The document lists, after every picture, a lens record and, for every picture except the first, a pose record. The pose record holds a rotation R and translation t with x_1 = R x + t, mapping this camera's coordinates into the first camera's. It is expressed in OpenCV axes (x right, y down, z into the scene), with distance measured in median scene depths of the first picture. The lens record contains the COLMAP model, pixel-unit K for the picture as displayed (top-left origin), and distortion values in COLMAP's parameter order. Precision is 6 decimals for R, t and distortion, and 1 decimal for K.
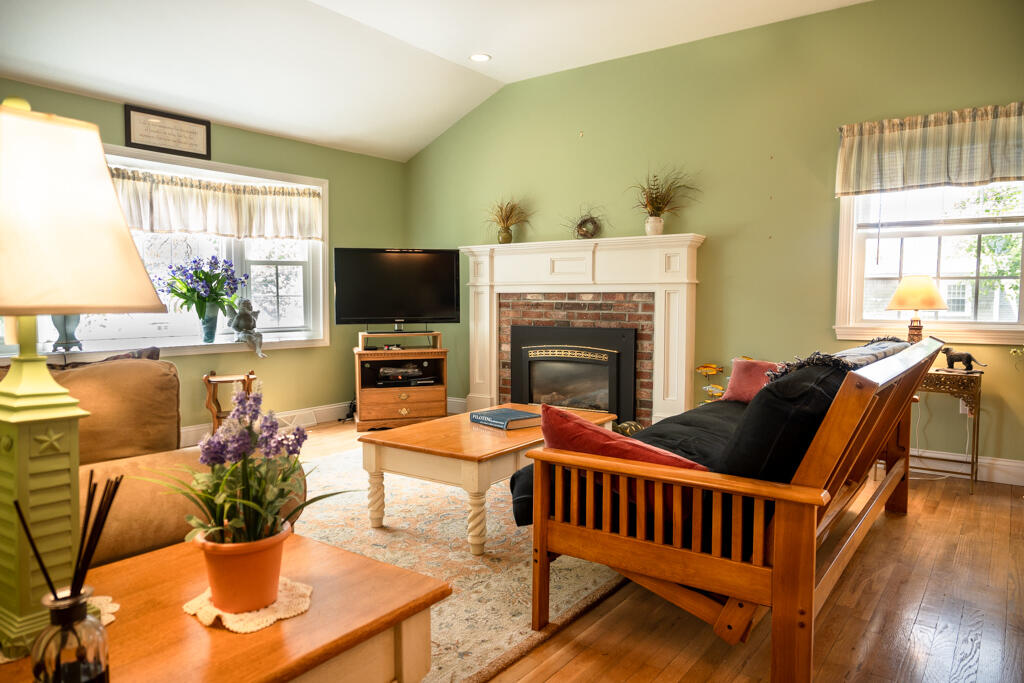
lens RADIAL K [[694.4, 0, 512.2], [0, 694.4, 343.5], [0, 0, 1]] dist [0.000056, 0.002974]
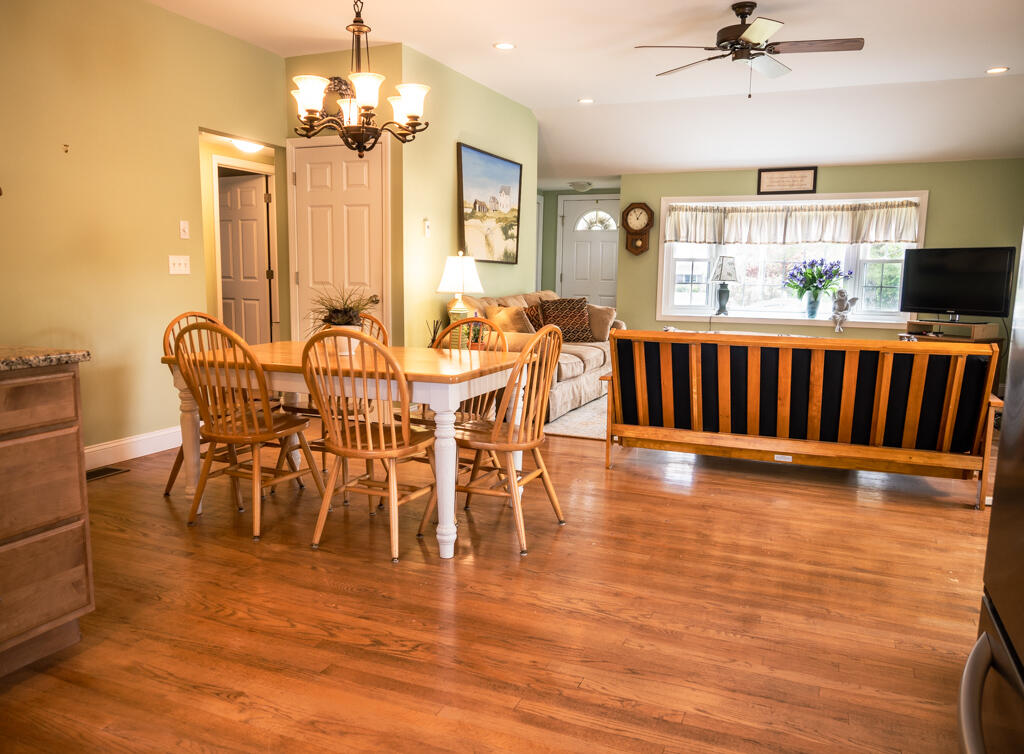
lens RADIAL K [[768.0, 0, 511.8], [0, 768.0, 379.4], [0, 0, 1]] dist [-0.000258, -0.000012]
pose [[0.223198, 0.139370, -0.964758, 1.120572], [-0.078808, 0.989066, 0.124650, -0.028945], [0.971582, 0.048209, 0.231741, 0.024190]]
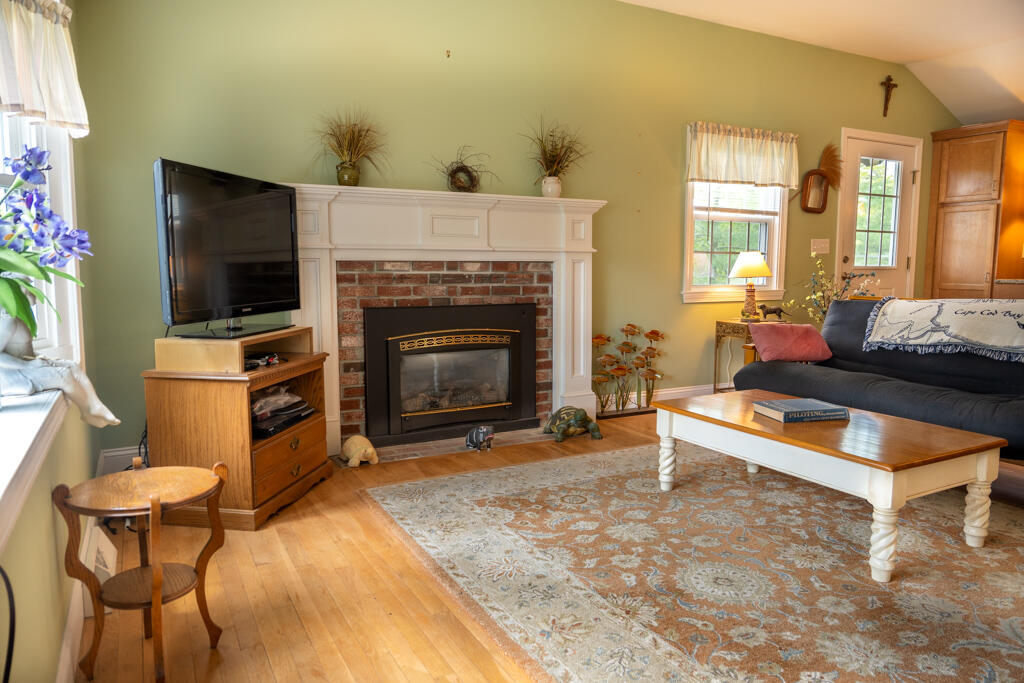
lens RADIAL K [[694.4, 0, 512.5], [0, 694.4, 342.2], [0, 0, 1]] dist [0.000056, 0.002974]
pose [[0.434959, -0.093565, 0.895576, -0.589919], [0.060608, 0.995373, 0.074555, -0.036977], [-0.898408, 0.021850, 0.438617, 0.605488]]
